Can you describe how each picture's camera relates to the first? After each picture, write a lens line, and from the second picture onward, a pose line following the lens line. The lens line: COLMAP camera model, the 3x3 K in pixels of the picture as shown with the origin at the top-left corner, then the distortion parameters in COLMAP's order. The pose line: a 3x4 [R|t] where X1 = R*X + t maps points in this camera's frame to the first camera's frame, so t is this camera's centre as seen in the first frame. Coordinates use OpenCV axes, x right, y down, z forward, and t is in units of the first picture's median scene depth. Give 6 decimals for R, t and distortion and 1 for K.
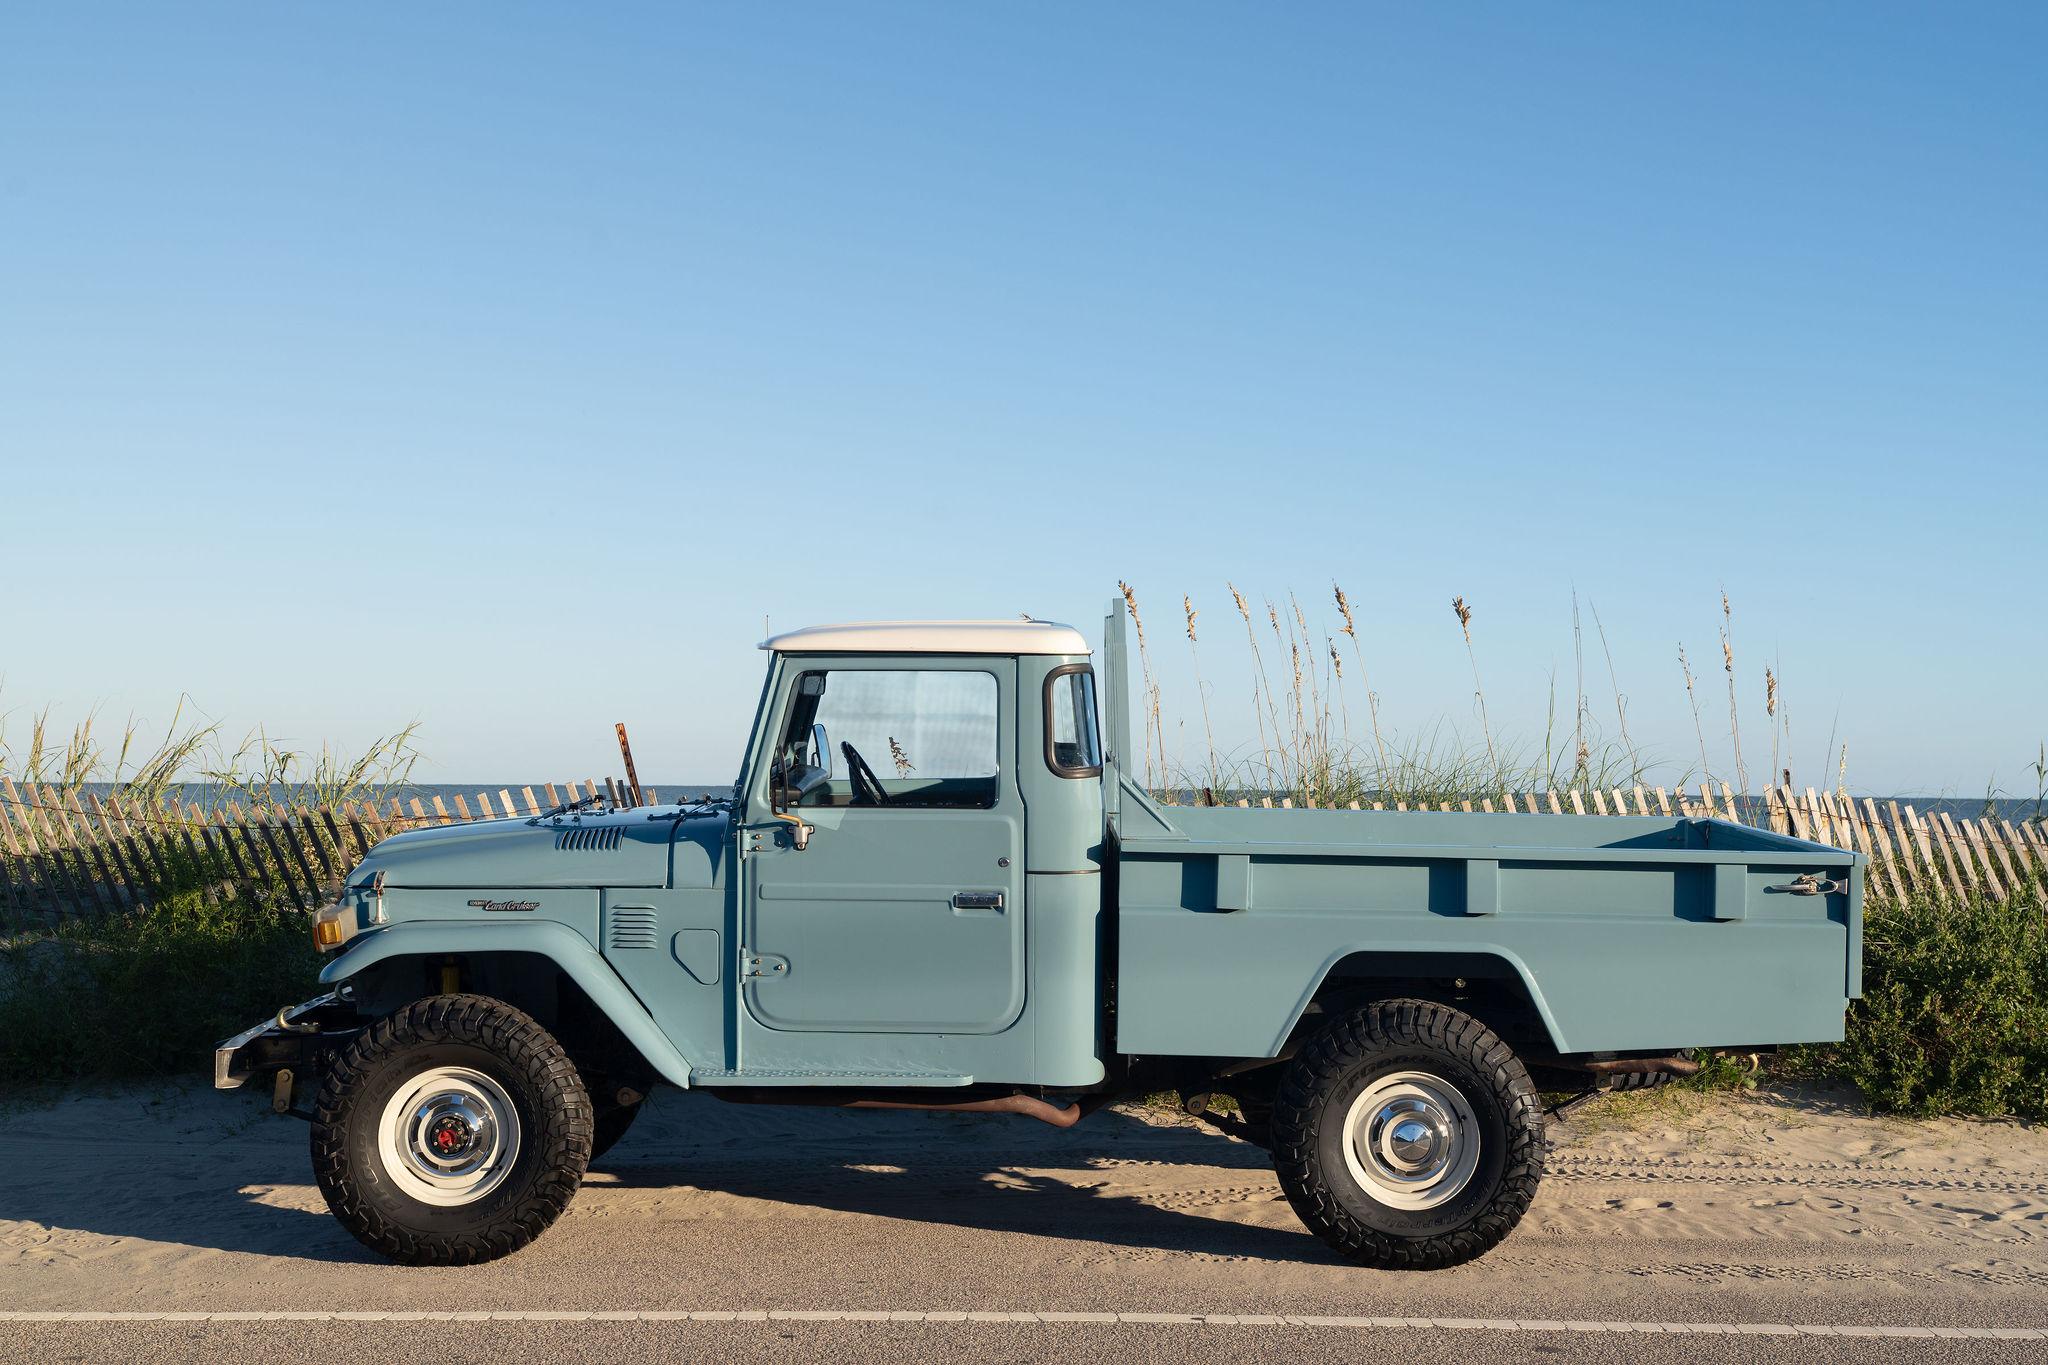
lens RADIAL K [[2548.7, 0, 1035.1], [0, 2548.7, 673.2], [0, 0, 1]] dist [0.198729, -0.451059]
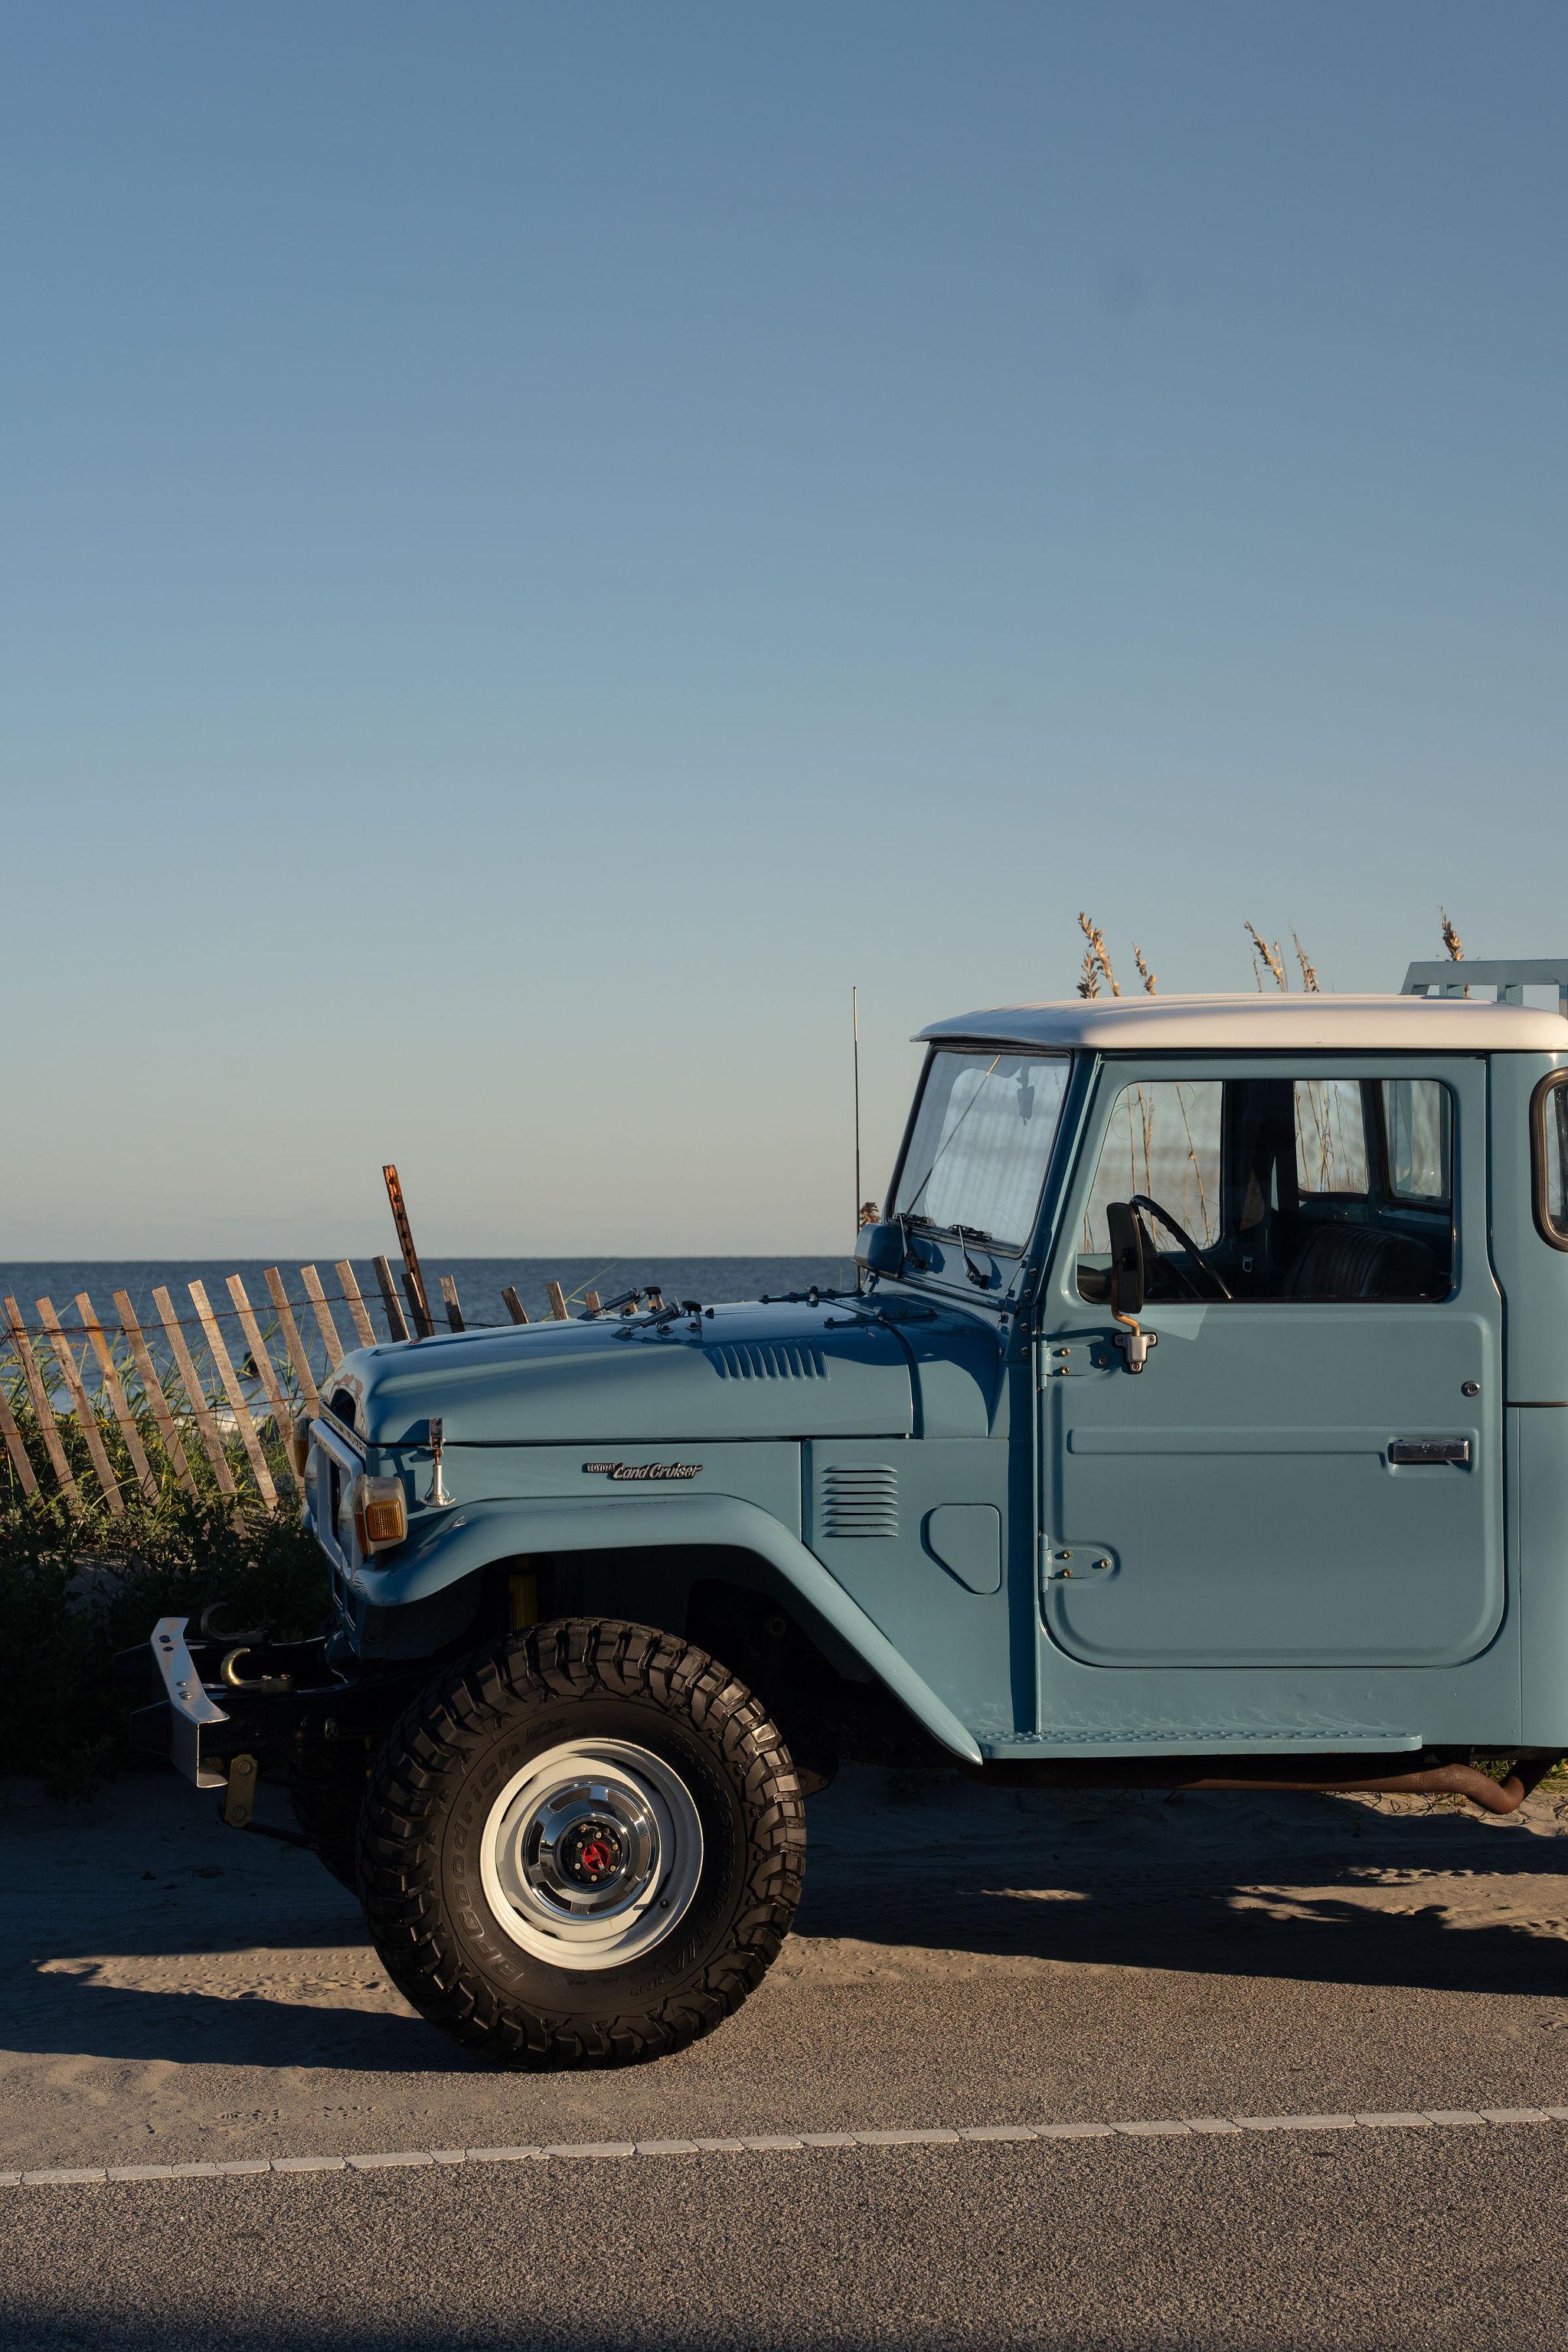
lens RADIAL K [[4468.5, 0, 784.0], [0, 4468.5, 1176.0], [0, 0, 1]] dist [0.638307, -4.089017]
pose [[0.983415, -0.010710, 0.181053, -0.370692], [0.005739, 0.999593, 0.027959, -0.009011], [-0.181279, -0.026456, 0.983076, -0.047657]]
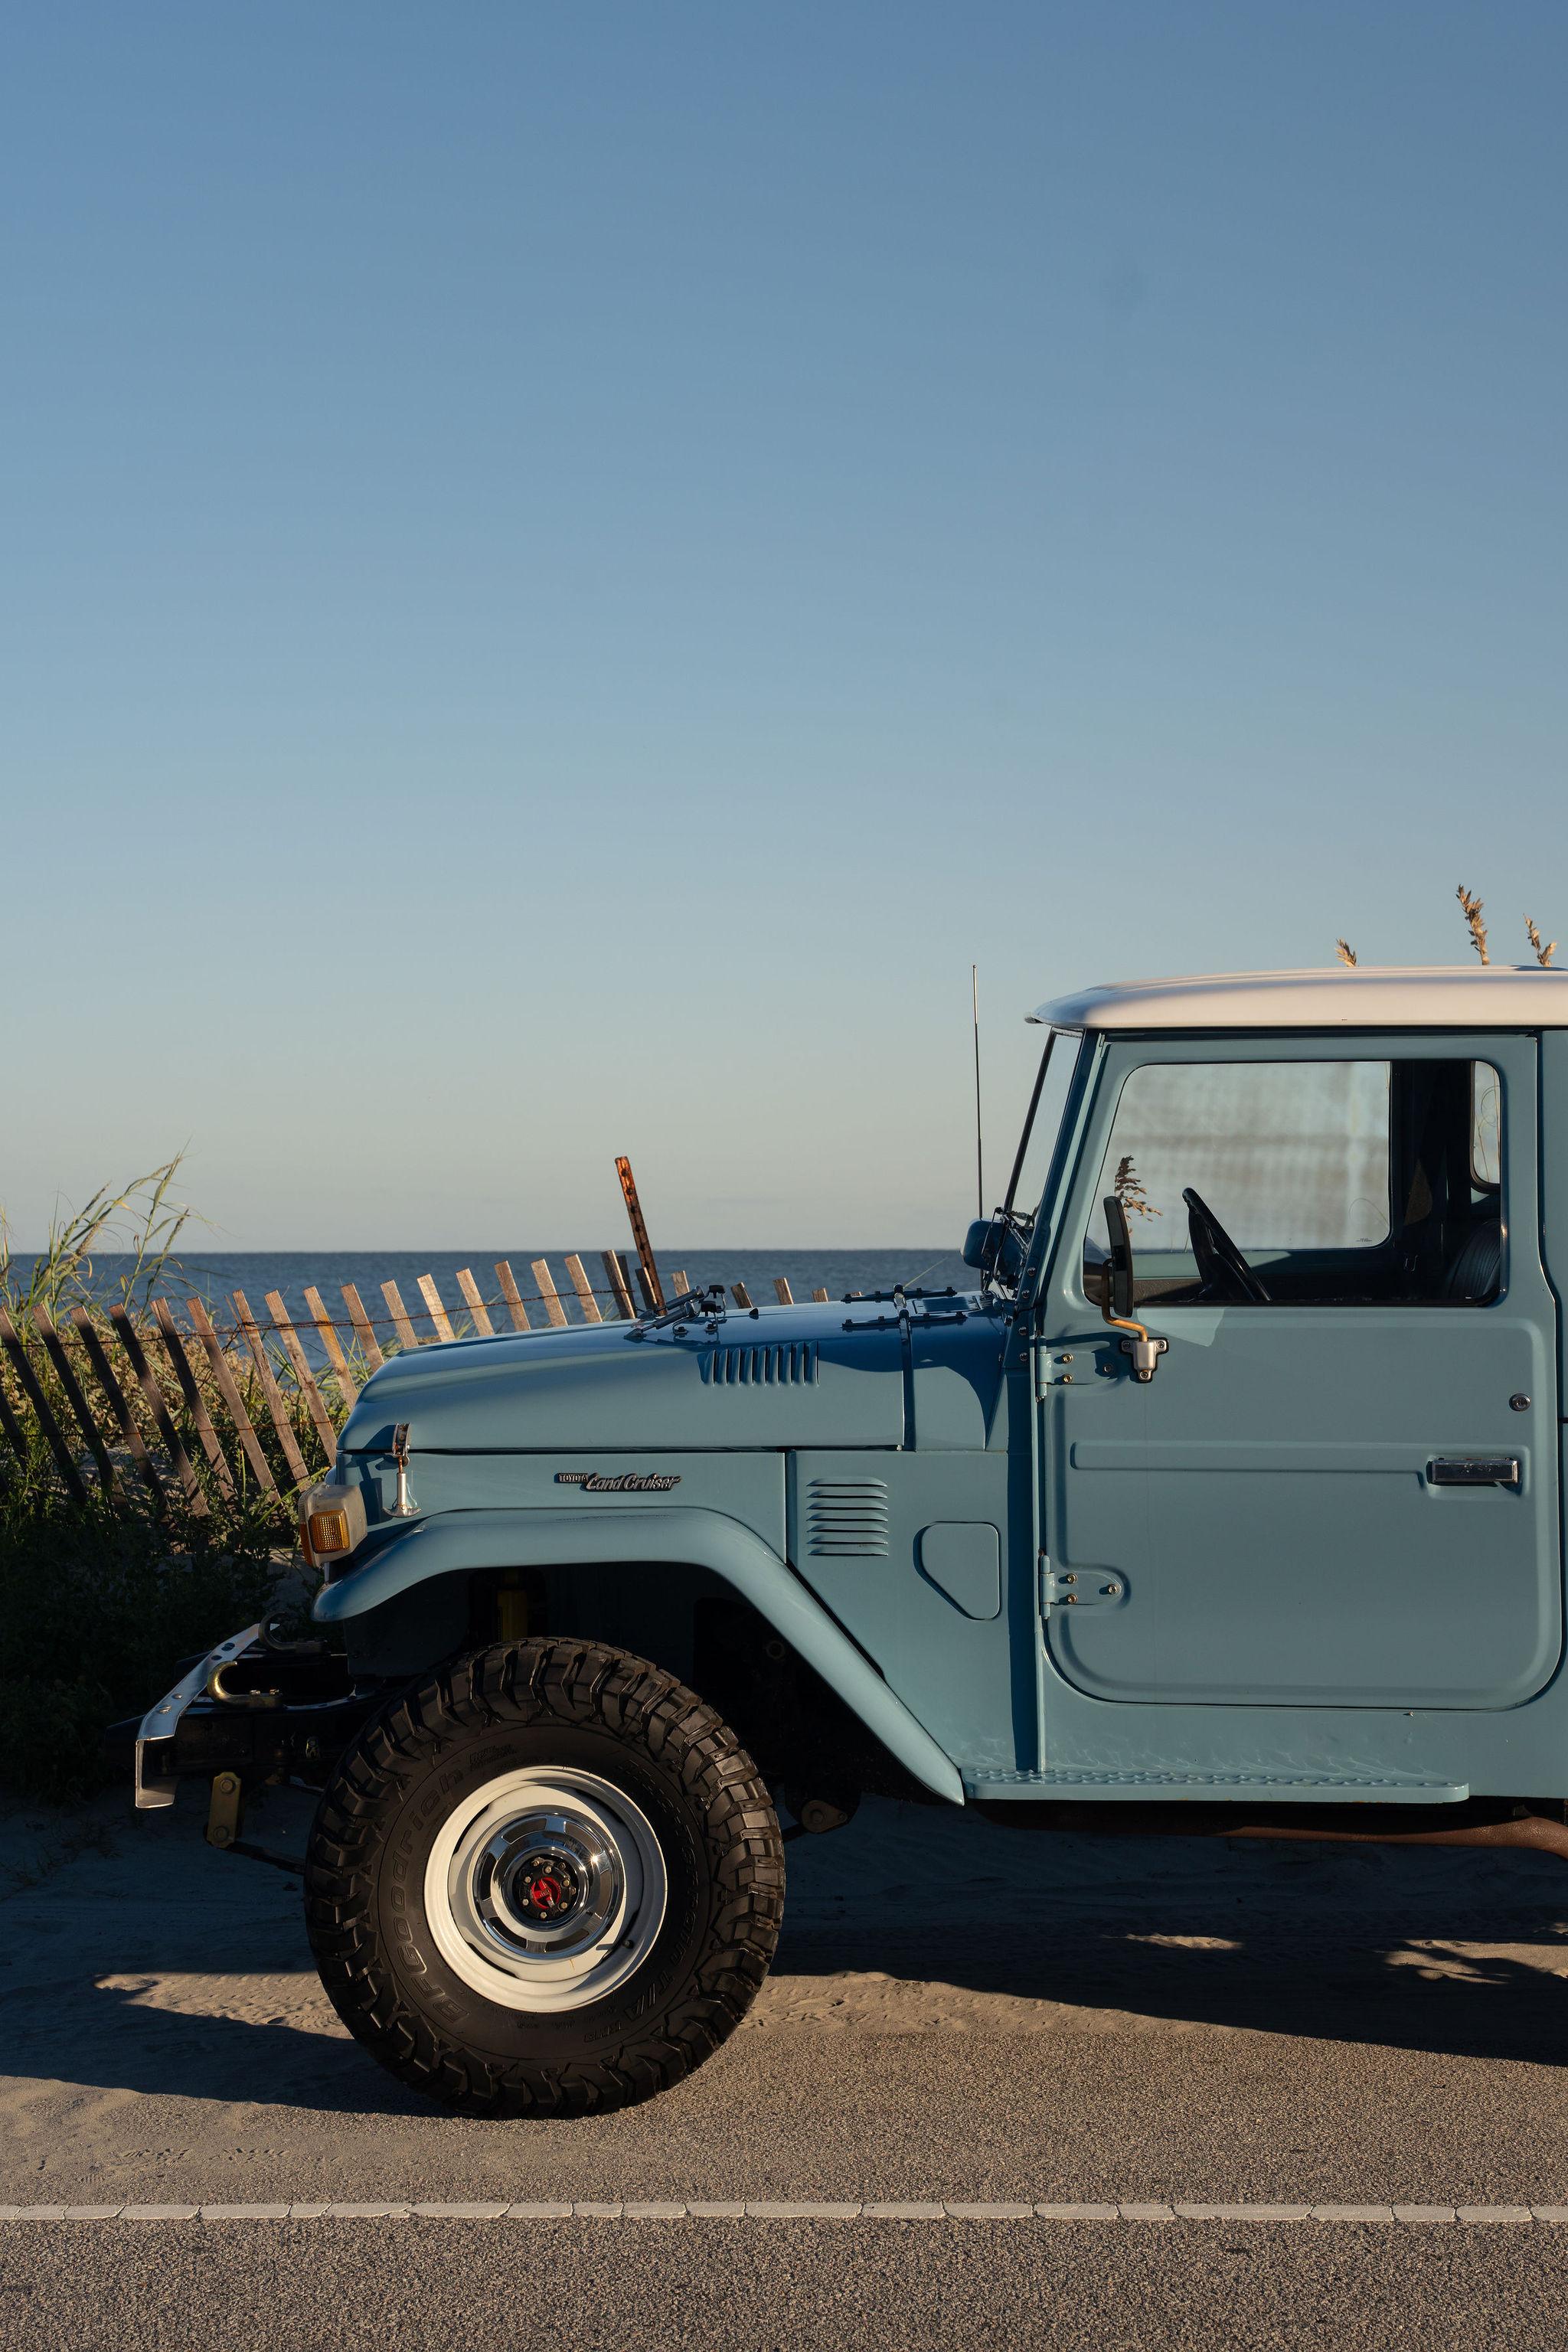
lens RADIAL K [[4418.0, 0, 756.7], [0, 4418.0, 1165.3], [0, 0, 1]] dist [0.635671, -3.868459]
pose [[0.999570, -0.013218, -0.026177, -0.151190], [0.013900, 0.999565, 0.026020, -0.005510], [0.025821, -0.026373, 0.999319, 0.015866]]
